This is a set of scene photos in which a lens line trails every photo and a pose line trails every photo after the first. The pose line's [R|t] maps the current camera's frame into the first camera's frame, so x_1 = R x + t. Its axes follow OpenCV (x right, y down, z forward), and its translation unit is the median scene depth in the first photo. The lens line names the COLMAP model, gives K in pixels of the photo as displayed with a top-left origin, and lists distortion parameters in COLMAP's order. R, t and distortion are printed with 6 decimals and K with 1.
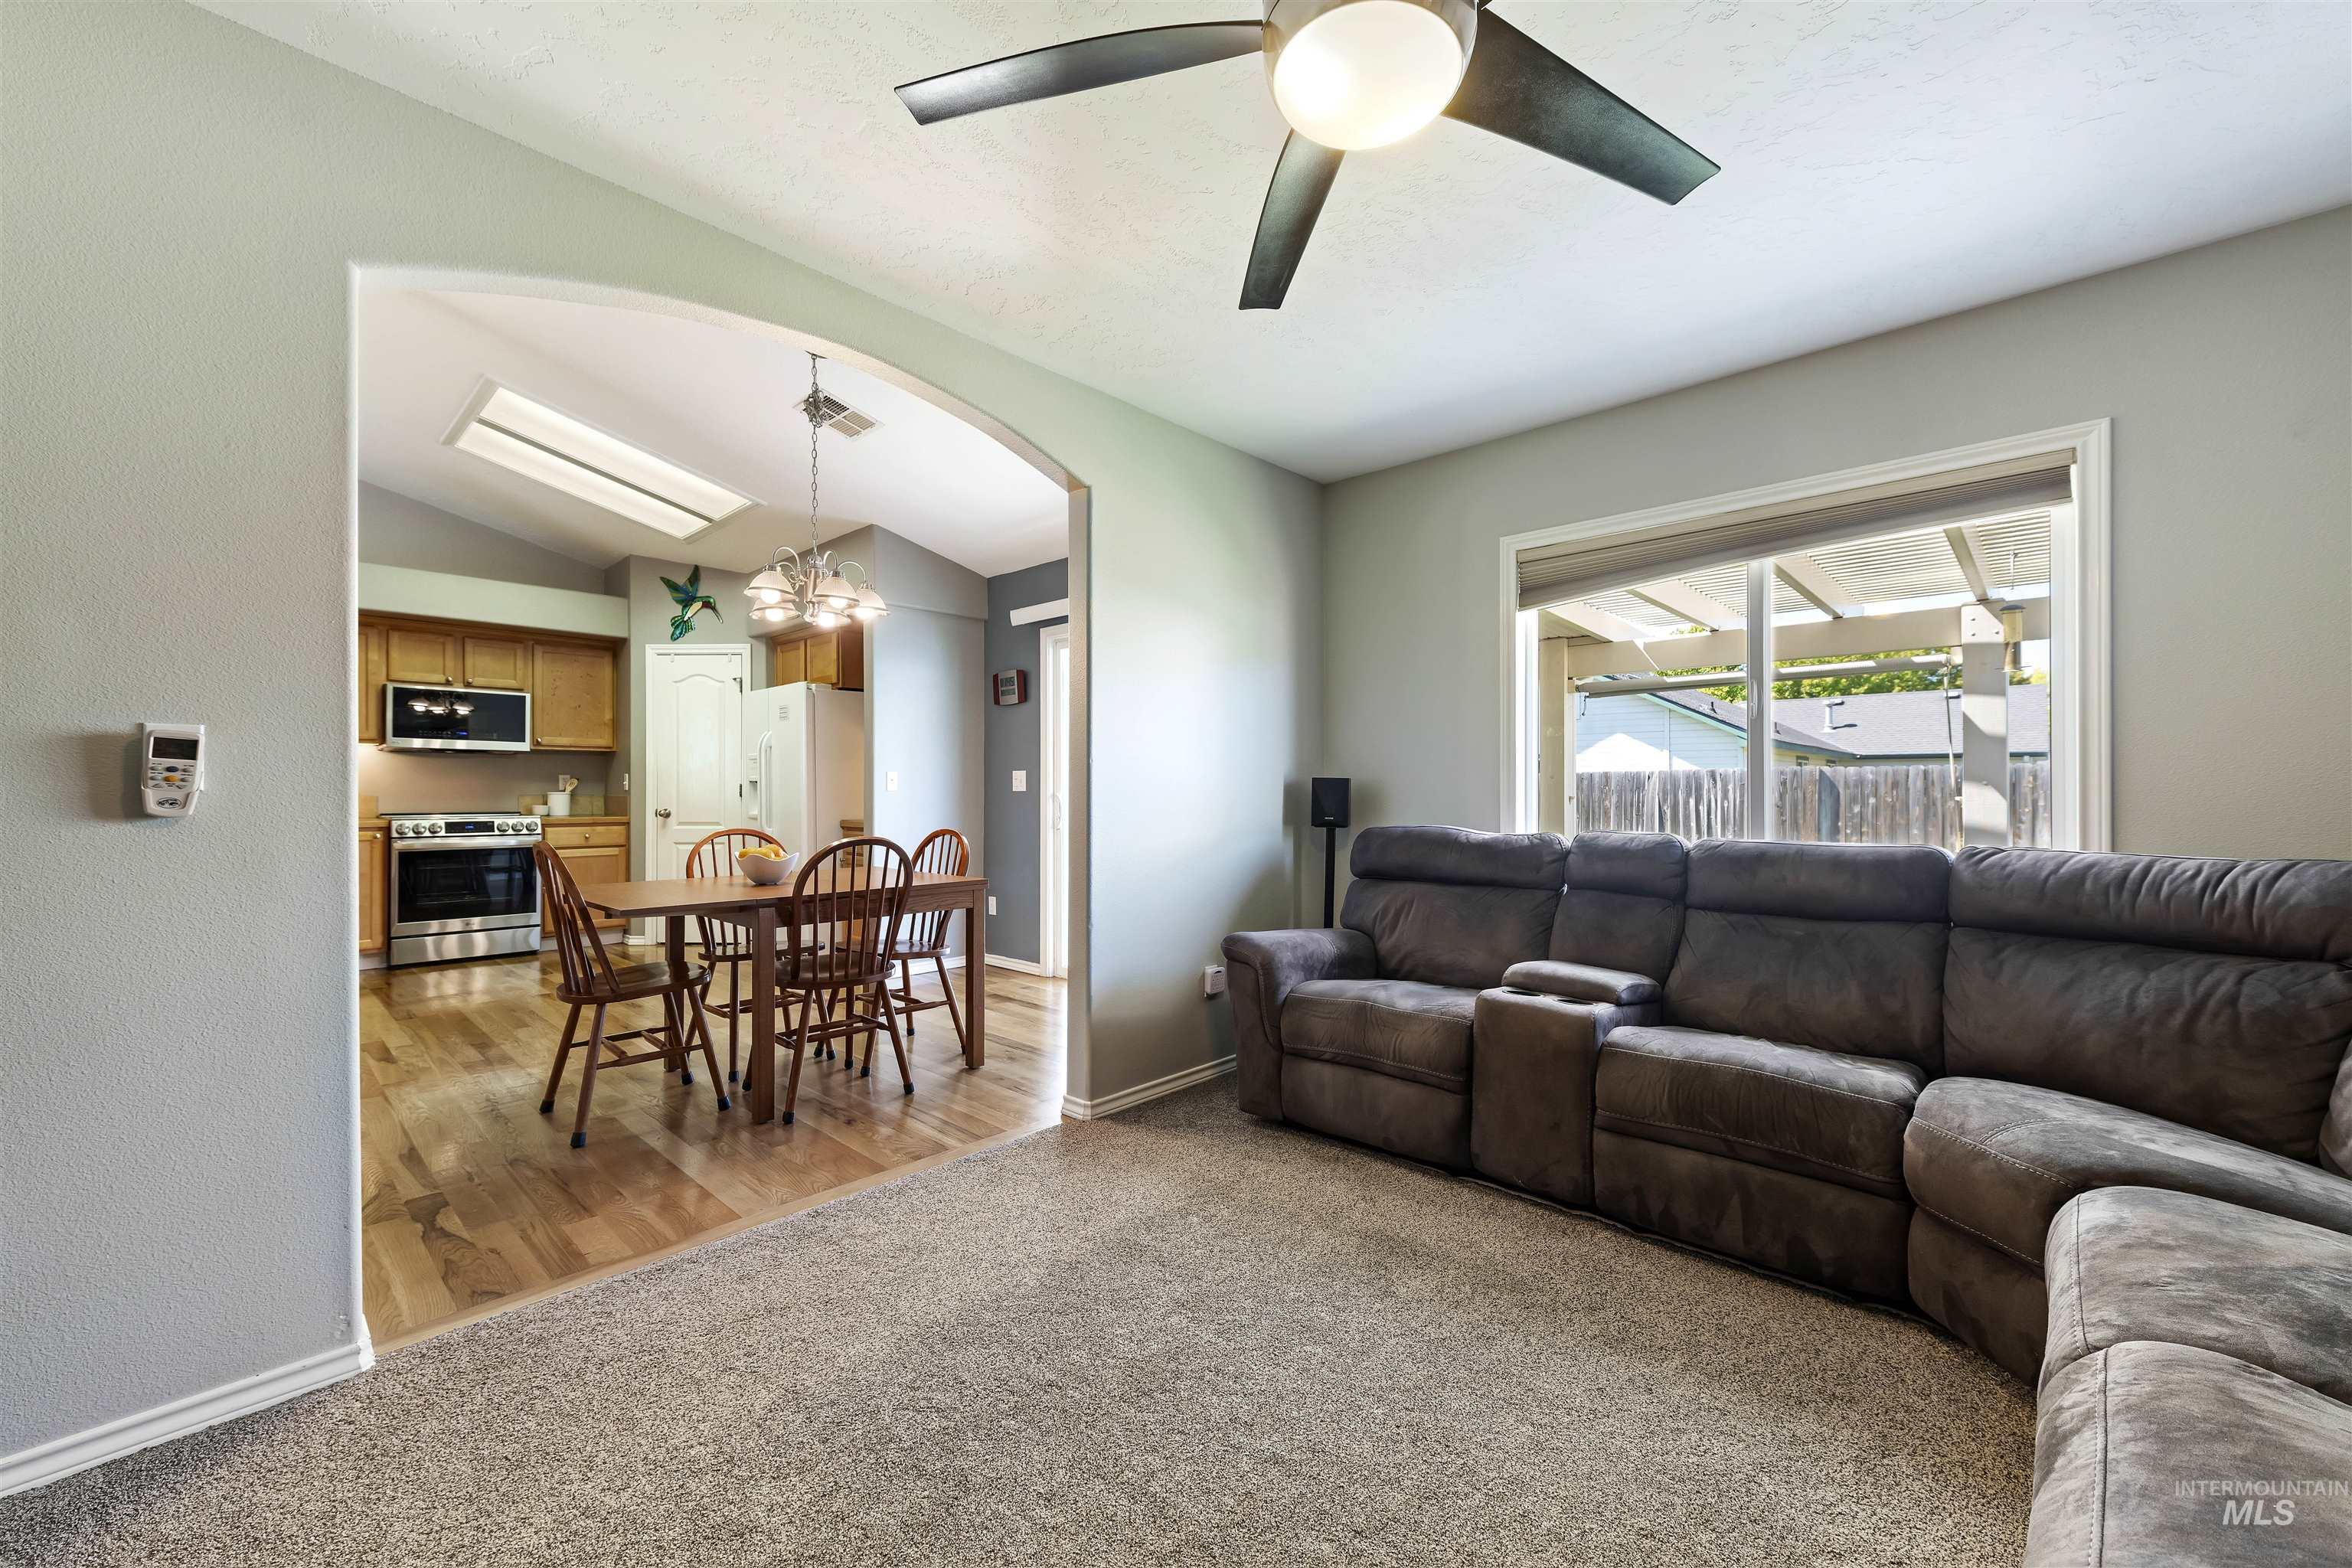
lens RADIAL K [[935.6, 0, 1198.3], [0, 935.6, 791.4], [0, 0, 1]] dist [0.000389, -0.000789]
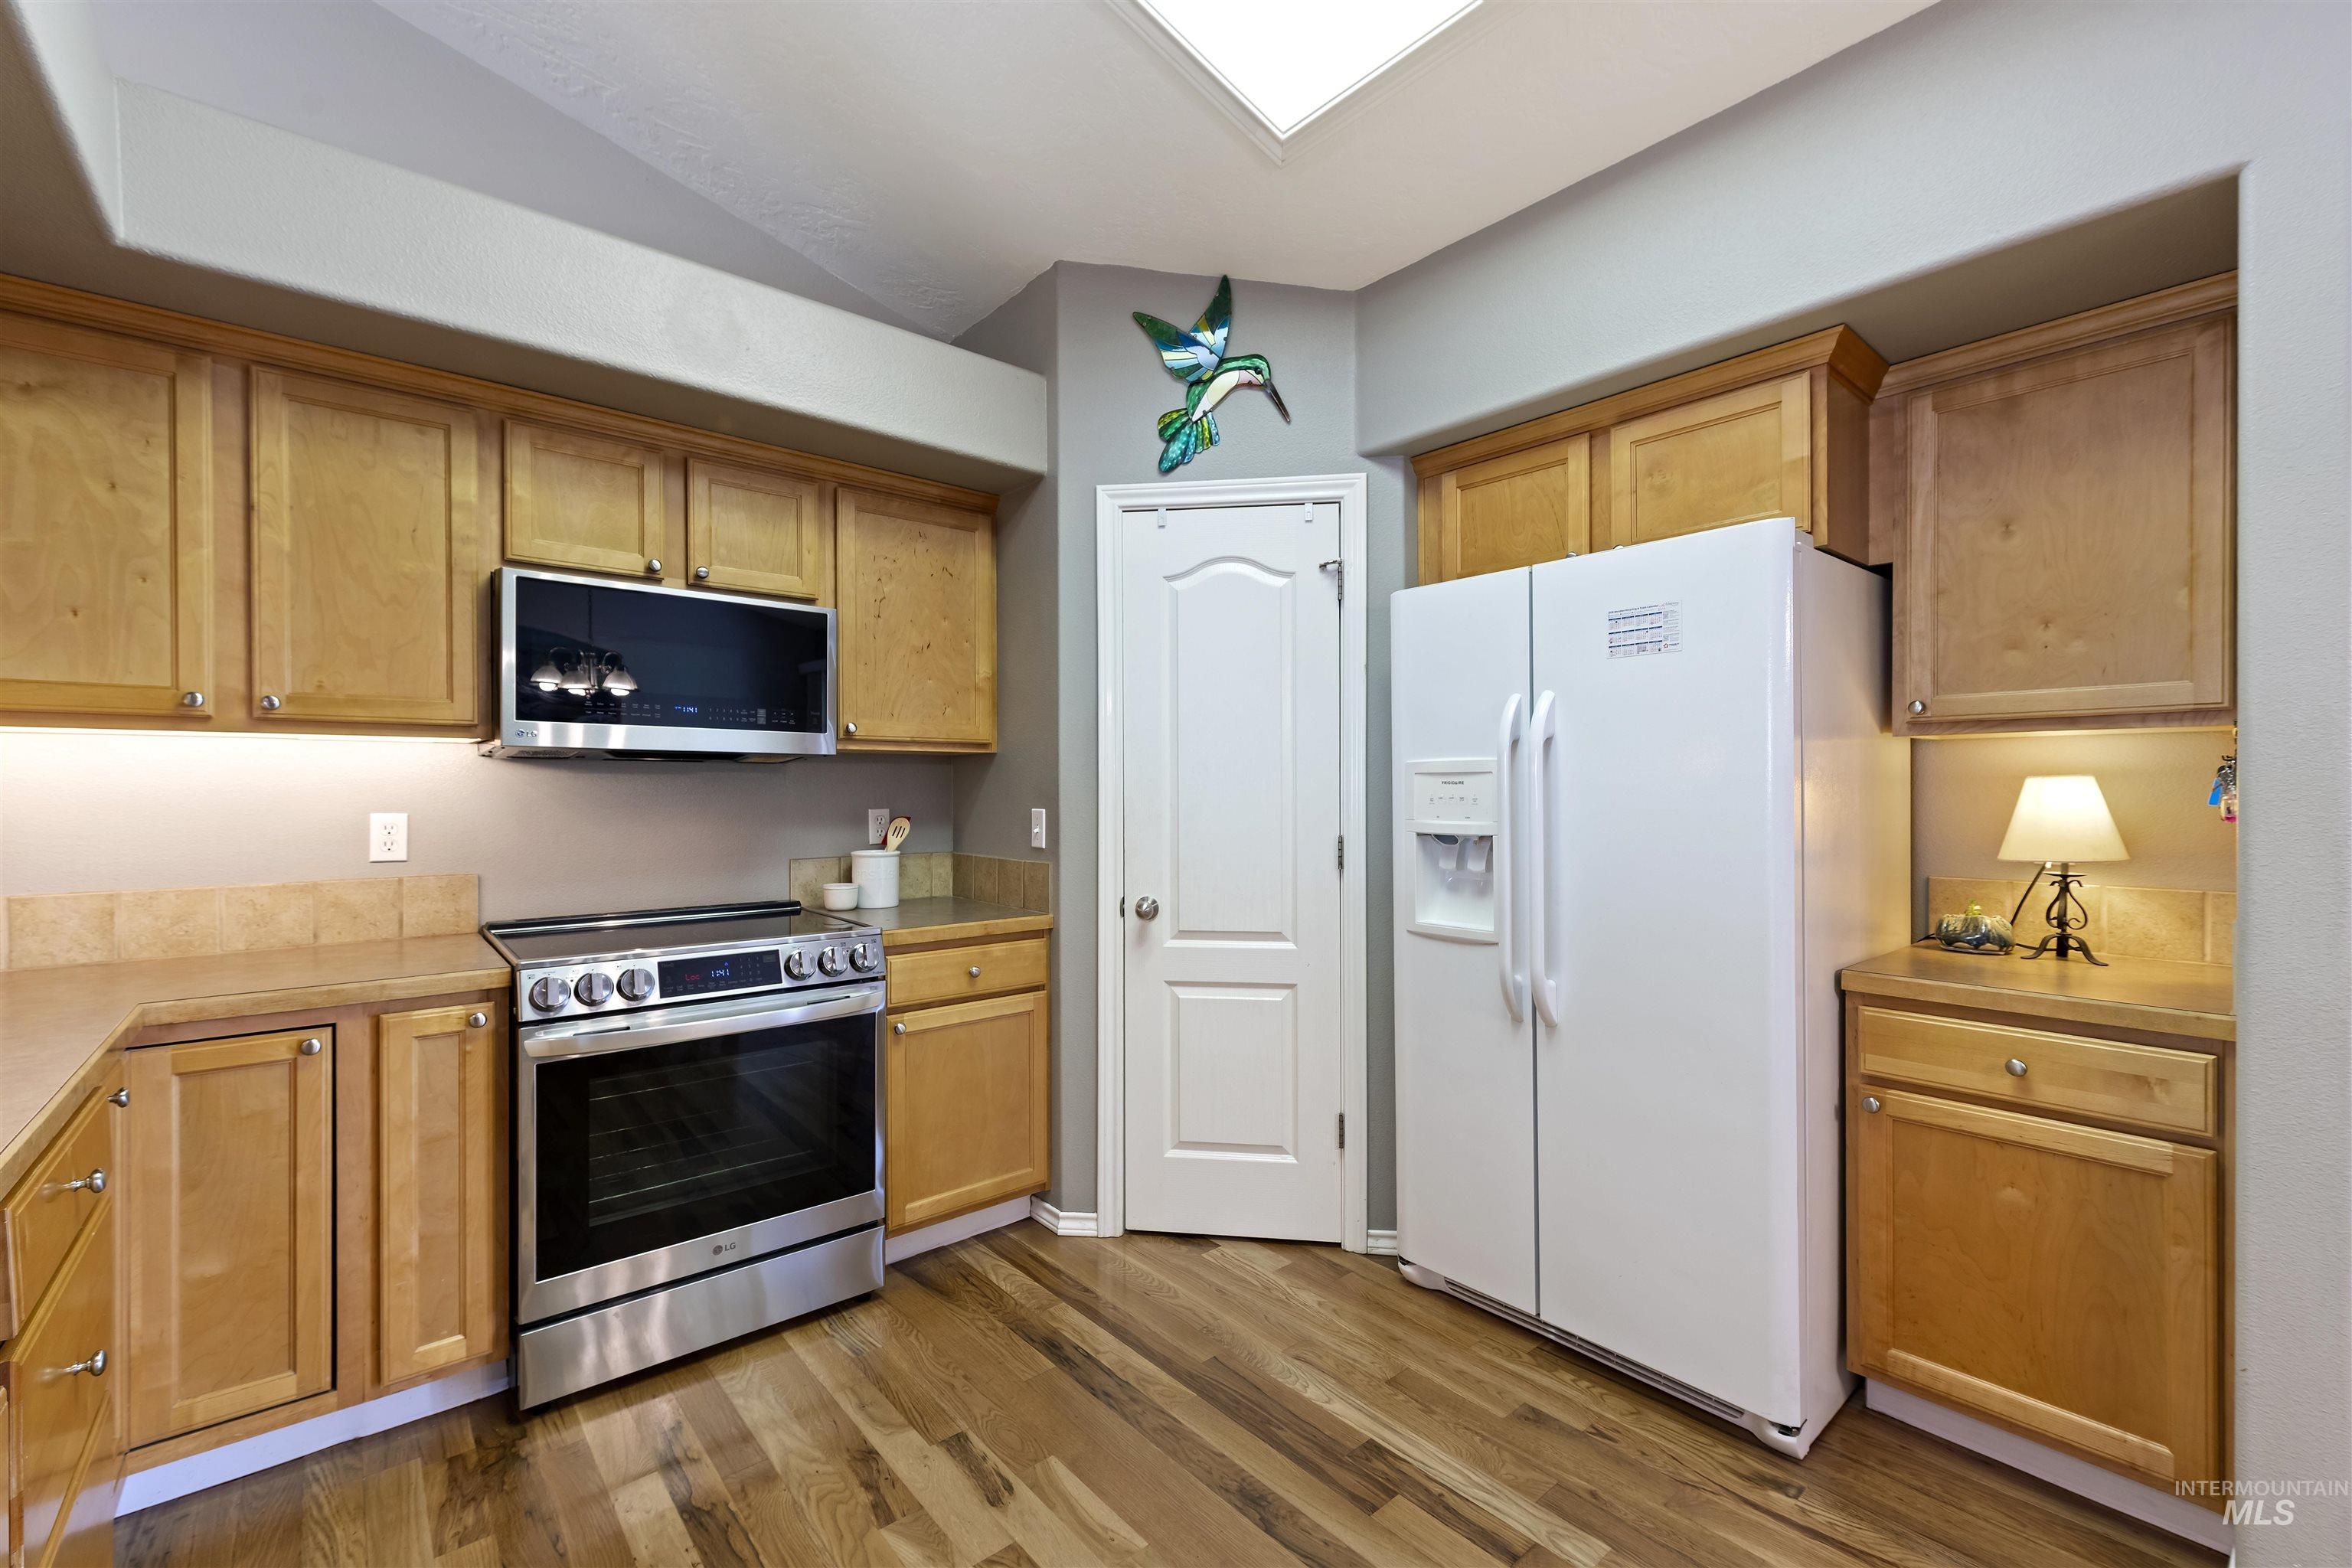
lens RADIAL K [[982.9, 0, 1185.2], [0, 982.9, 794.5], [0, 0, 1]] dist [-0.000439, -0.000241]
pose [[0.994445, -0.003826, -0.105188, -0.516390], [0.004188, 0.999986, 0.003219, -0.026661], [0.105174, -0.003642, 0.994447, 0.593750]]
